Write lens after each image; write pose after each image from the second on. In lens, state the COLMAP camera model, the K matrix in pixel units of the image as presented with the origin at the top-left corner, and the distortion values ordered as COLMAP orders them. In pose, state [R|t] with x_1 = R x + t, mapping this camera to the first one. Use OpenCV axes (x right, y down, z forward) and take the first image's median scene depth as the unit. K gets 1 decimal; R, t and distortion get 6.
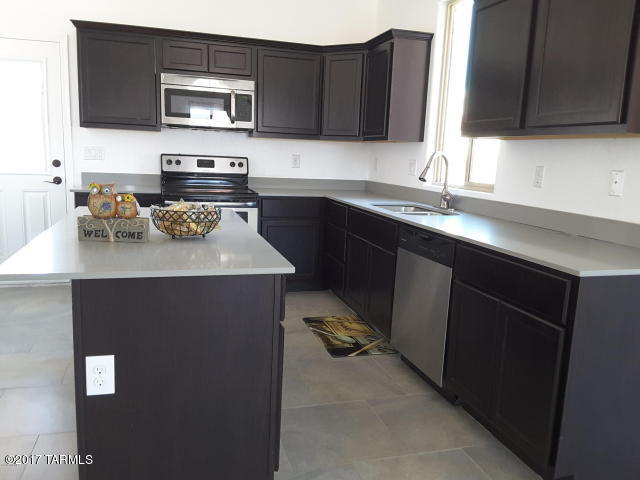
lens RADIAL K [[514.5, 0, 318.8], [0, 514.5, 240.2], [0, 0, 1]] dist [0.061171, -0.000515]
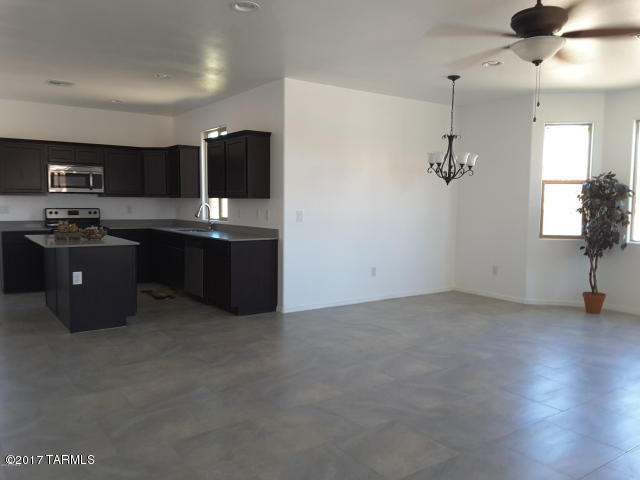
lens RADIAL K [[514.5, 0, 322.1], [0, 514.5, 241.7], [0, 0, 1]] dist [0.061171, -0.000515]
pose [[0.943666, -0.055566, 0.326200, -0.010063], [0.081485, 0.994465, -0.066327, 0.137130], [-0.320709, 0.089171, 0.942971, -0.945925]]
